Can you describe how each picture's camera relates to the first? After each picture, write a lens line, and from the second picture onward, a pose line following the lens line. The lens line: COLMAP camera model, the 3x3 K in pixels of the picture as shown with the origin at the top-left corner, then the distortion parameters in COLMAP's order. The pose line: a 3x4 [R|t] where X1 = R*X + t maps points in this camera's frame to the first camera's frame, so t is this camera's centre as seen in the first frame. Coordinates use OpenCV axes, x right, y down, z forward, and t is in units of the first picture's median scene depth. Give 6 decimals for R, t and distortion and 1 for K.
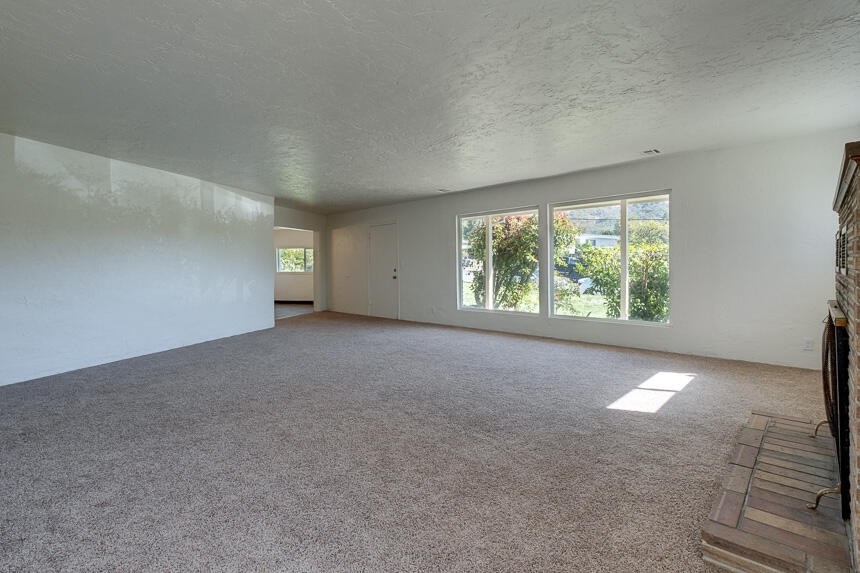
lens RADIAL K [[408.7, 0, 427.2], [0, 408.7, 263.0], [0, 0, 1]] dist [-0.000644, -0.000195]
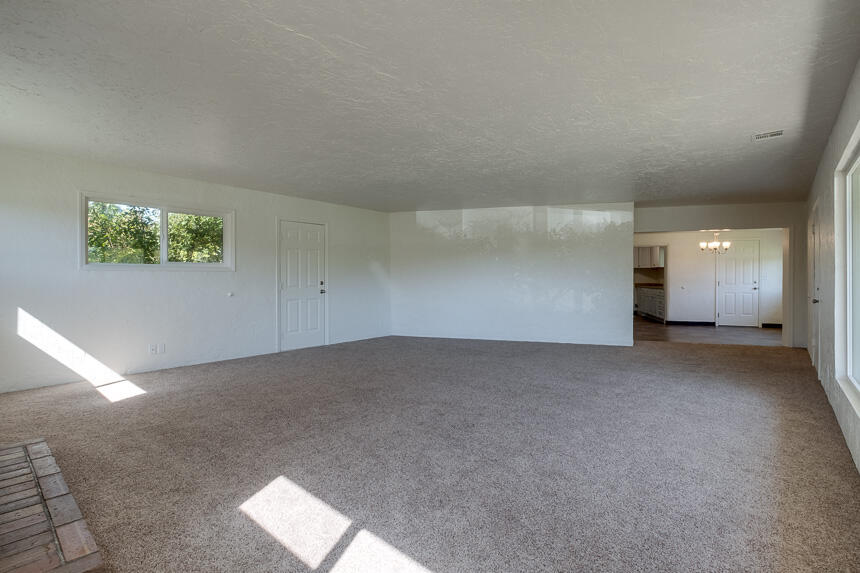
lens RADIAL K [[395.5, 0, 428.9], [0, 395.5, 280.1], [0, 0, 1]] dist [0.000673, -0.000454]
pose [[0.049794, 0.018601, -0.998586, 0.735697], [0.004161, 0.999814, 0.018831, -0.010484], [0.998751, -0.005093, 0.049708, 0.775670]]
